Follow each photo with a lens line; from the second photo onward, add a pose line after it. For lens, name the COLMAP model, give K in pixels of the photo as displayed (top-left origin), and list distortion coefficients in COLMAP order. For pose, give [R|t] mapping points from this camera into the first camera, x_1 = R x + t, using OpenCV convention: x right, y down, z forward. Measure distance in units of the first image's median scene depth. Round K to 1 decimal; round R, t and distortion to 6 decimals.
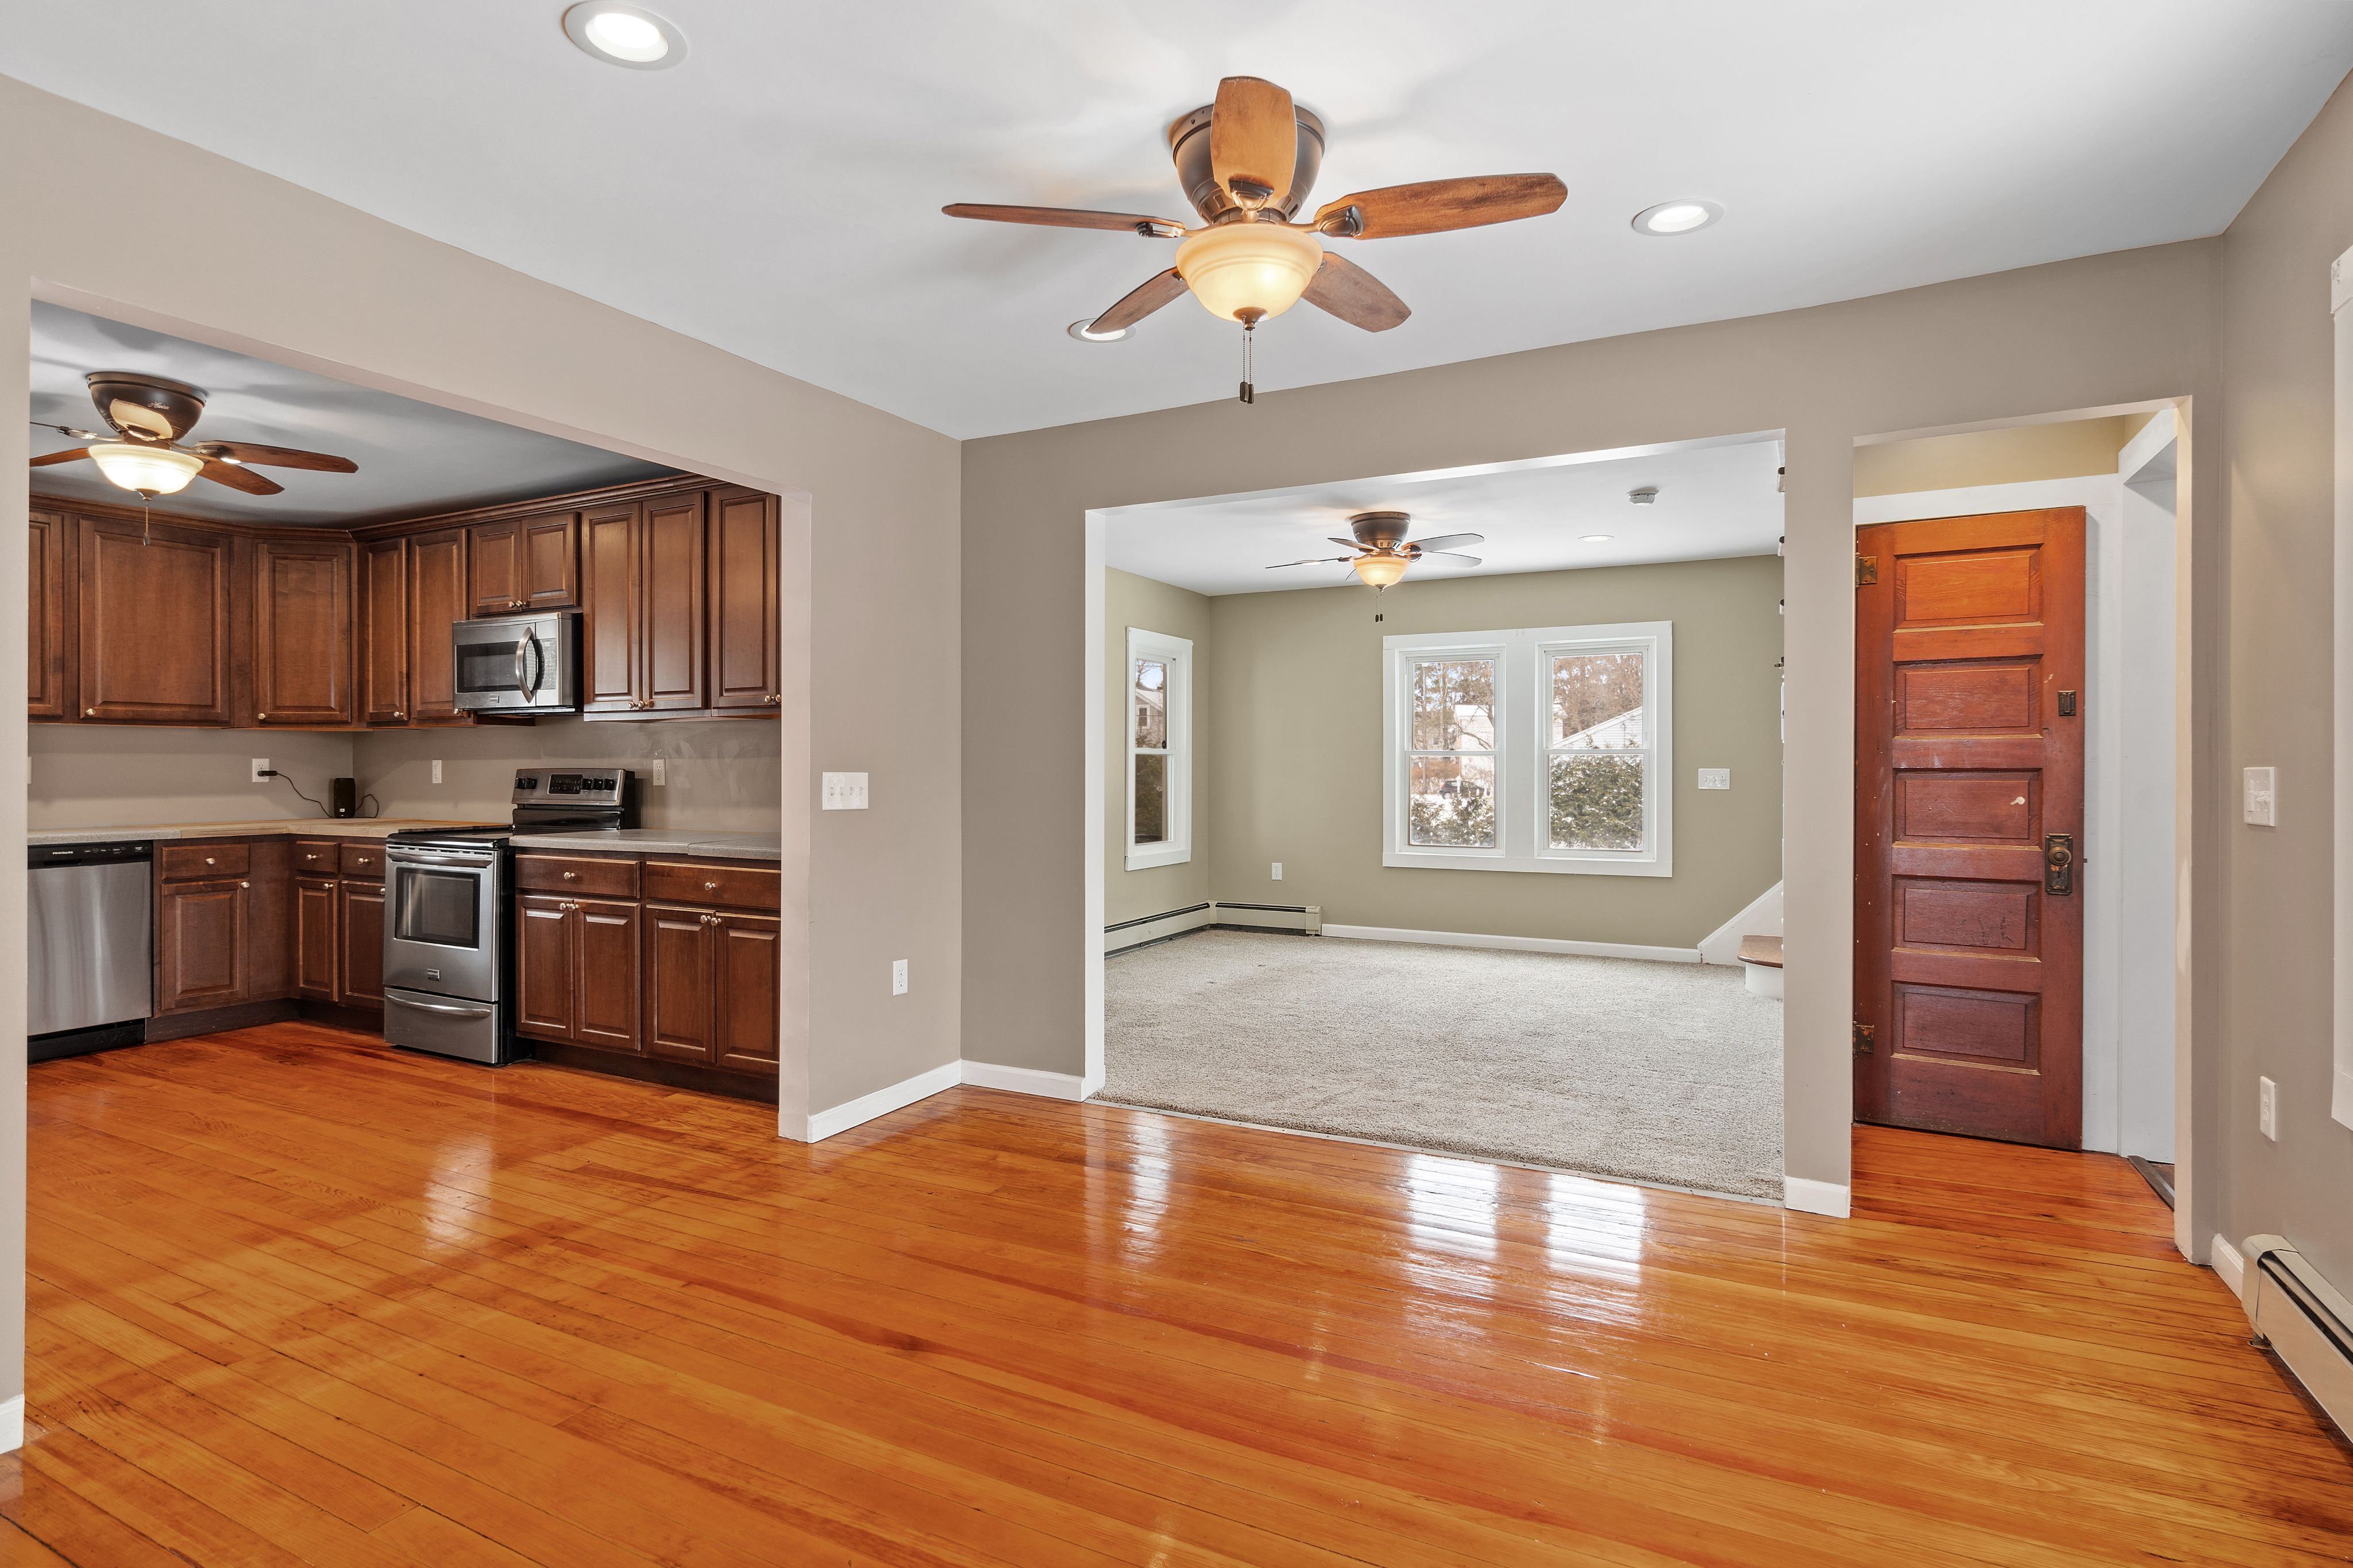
lens RADIAL K [[1166.3, 0, 1180.9], [0, 1166.3, 776.8], [0, 0, 1]] dist [-0.000466, -0.000196]
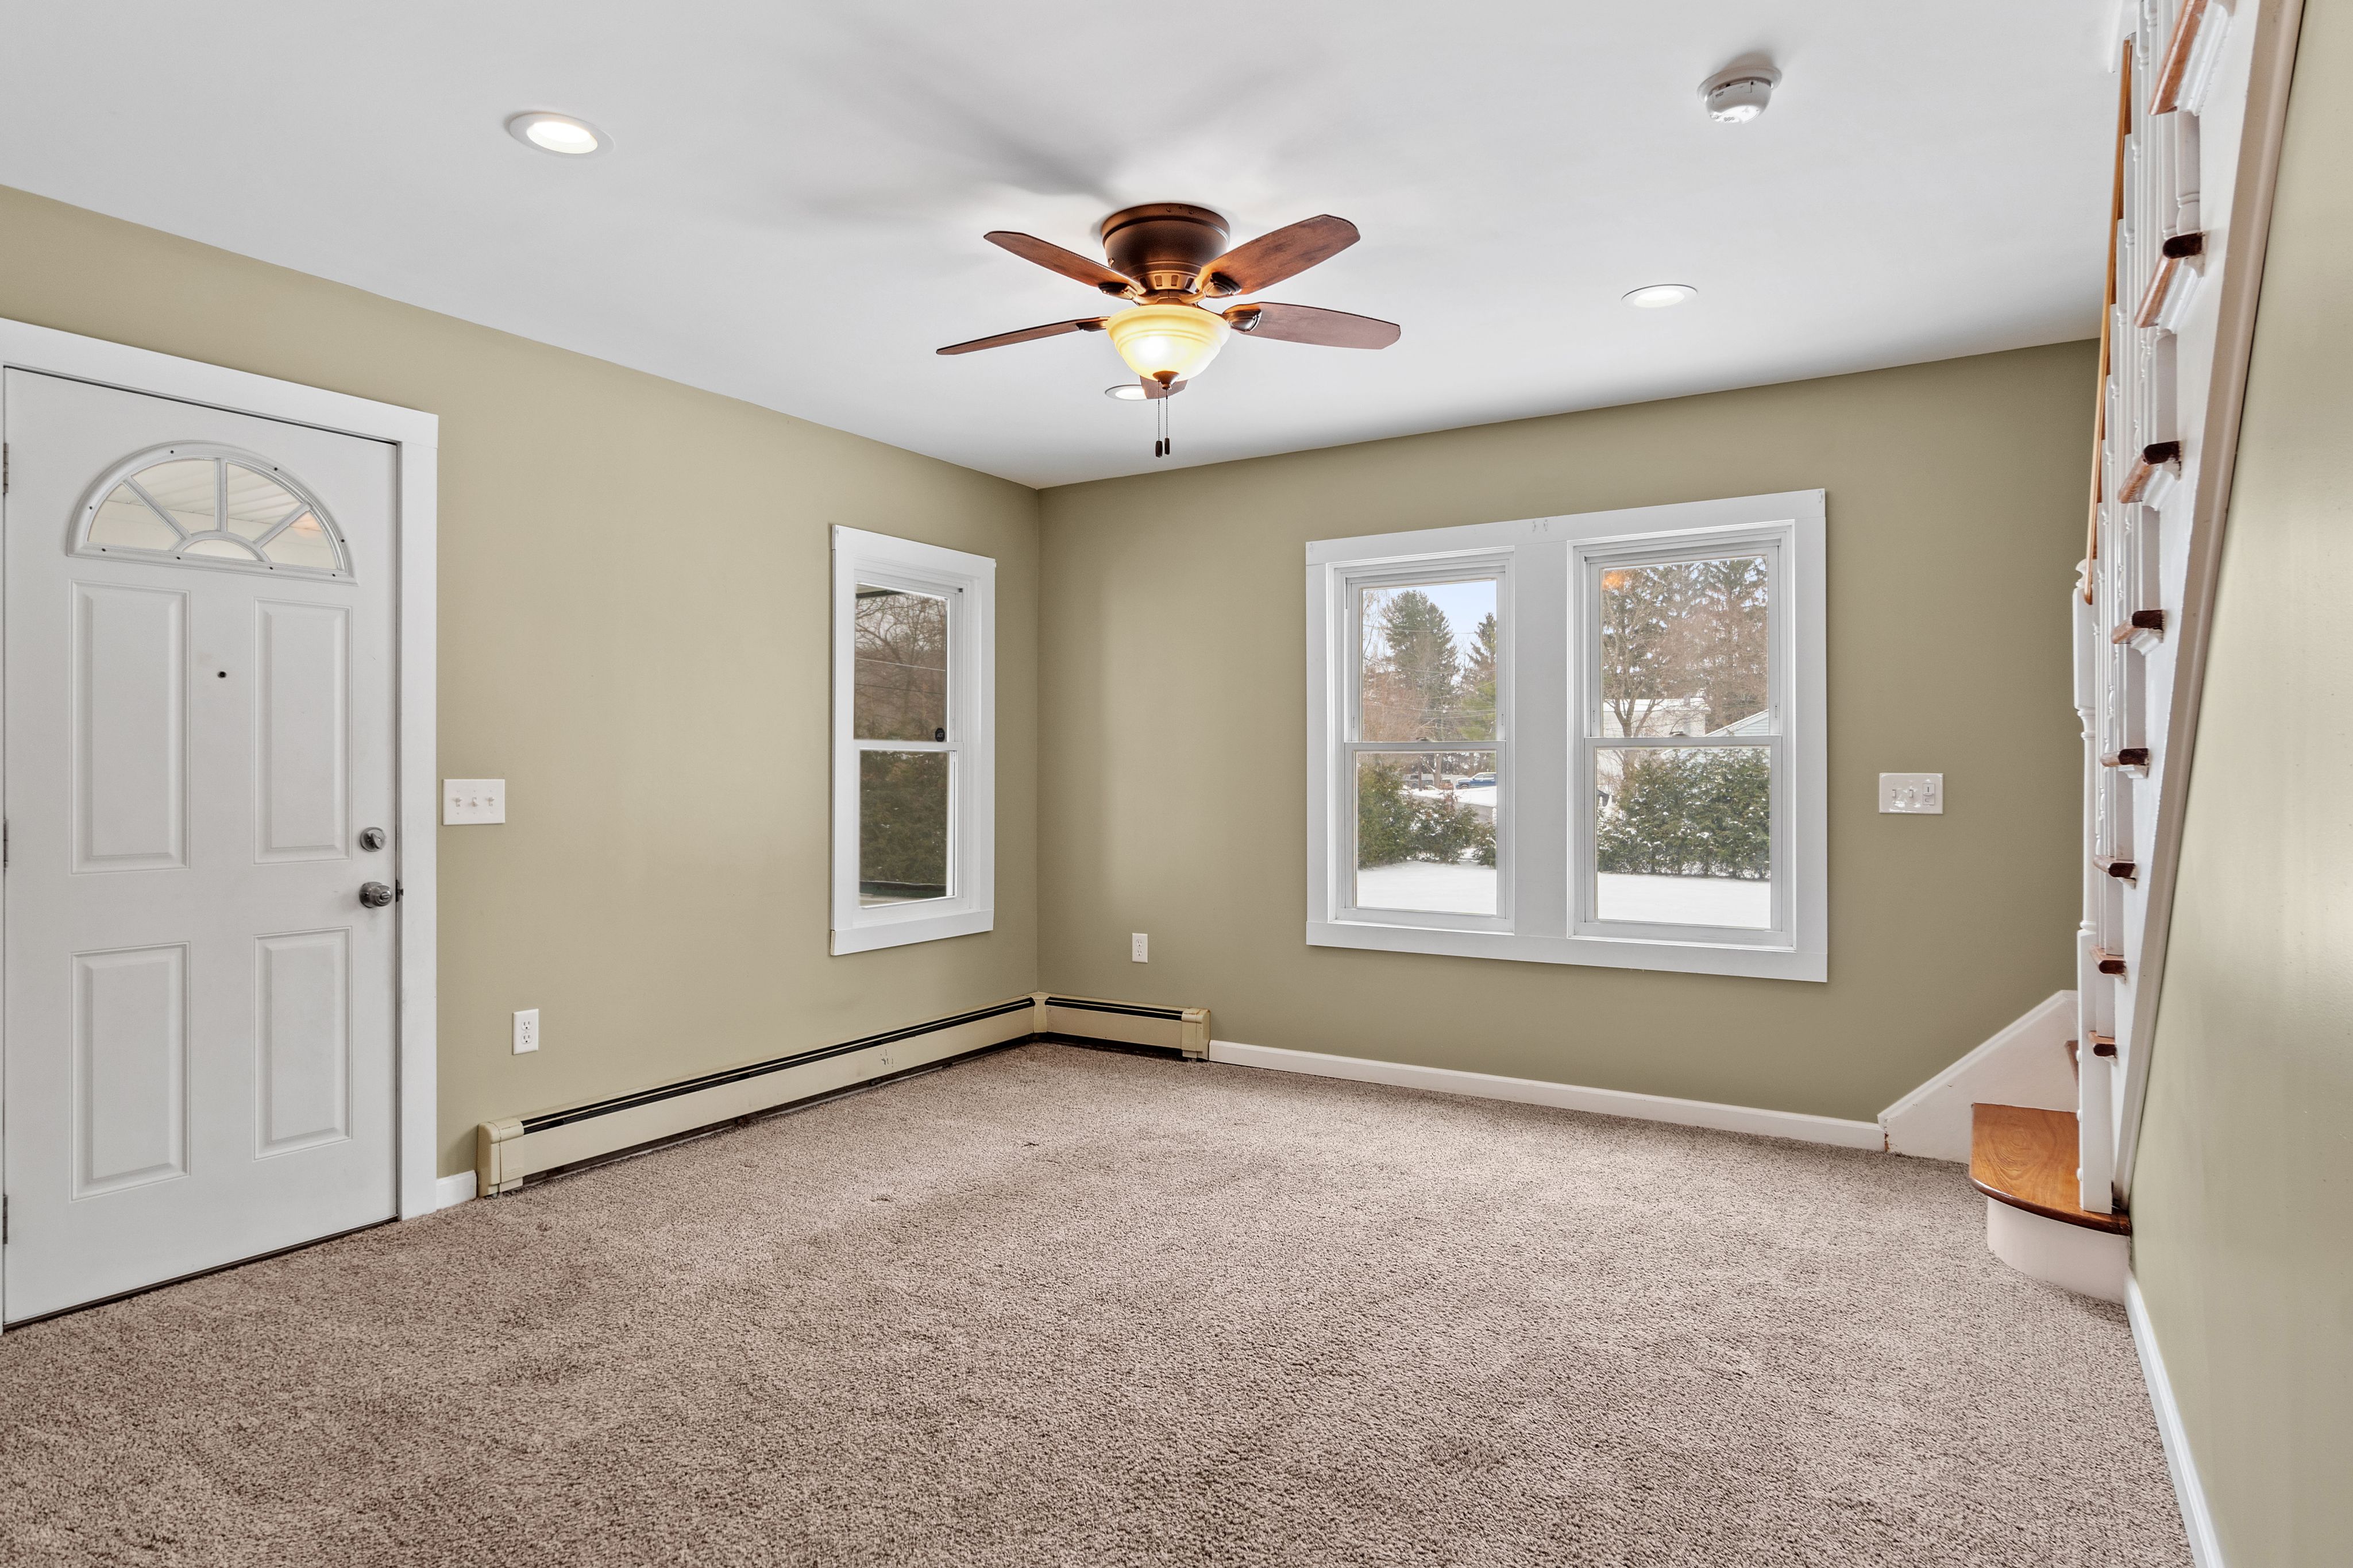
lens RADIAL K [[1314.2, 0, 1174.9], [0, 1314.2, 781.0], [0, 0, 1]] dist [-0.002962, -0.000144]
pose [[0.997646, -0.002180, -0.068536, 0.149365], [0.002091, 0.999997, -0.001367, -0.002713], [0.068539, 0.001221, 0.997648, 0.344897]]
